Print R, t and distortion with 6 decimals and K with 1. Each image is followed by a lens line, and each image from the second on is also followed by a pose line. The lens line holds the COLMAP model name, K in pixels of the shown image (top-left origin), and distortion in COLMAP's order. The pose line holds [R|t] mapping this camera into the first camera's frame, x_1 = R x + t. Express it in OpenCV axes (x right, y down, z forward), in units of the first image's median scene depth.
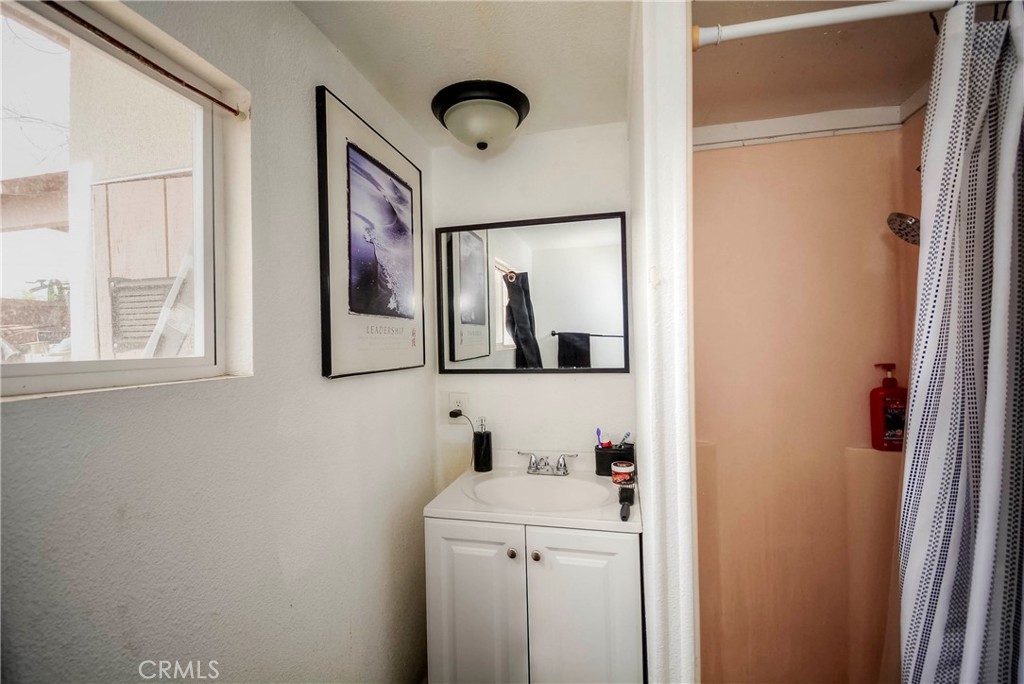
lens RADIAL K [[460.3, 0, 513.4], [0, 460.3, 347.0], [0, 0, 1]] dist [0.016839, -0.017697]
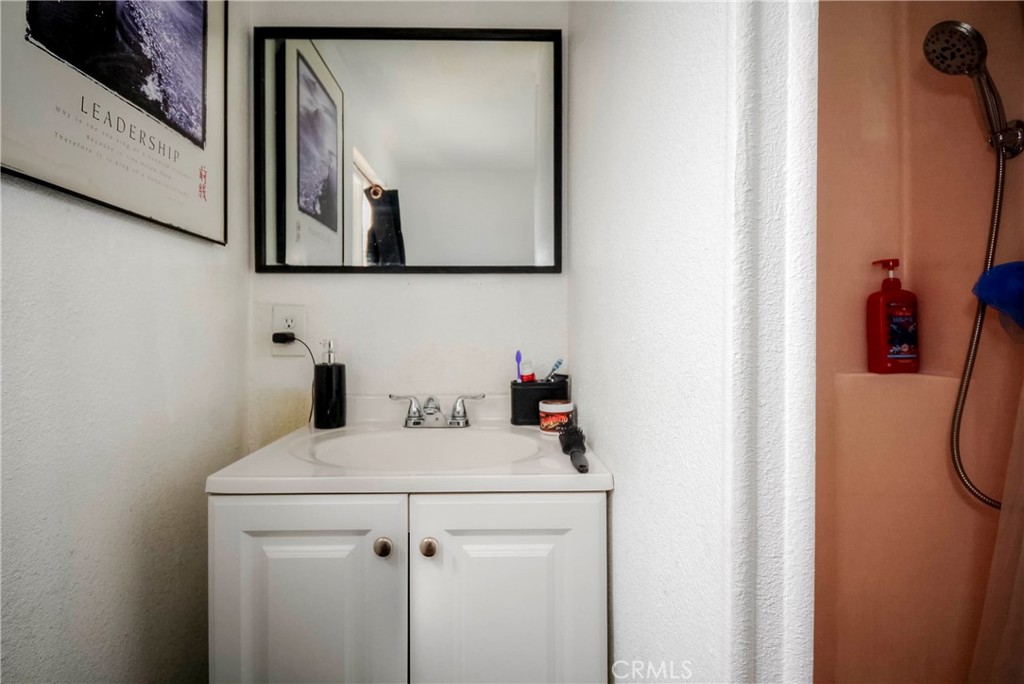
lens RADIAL K [[507.5, 0, 507.3], [0, 507.5, 337.6], [0, 0, 1]] dist [0.012919, -0.012281]
pose [[0.964639, 0.021804, 0.262670, -0.019659], [-0.018960, 0.999731, -0.013358, 0.166081], [-0.262890, 0.007905, 0.964793, 0.309135]]
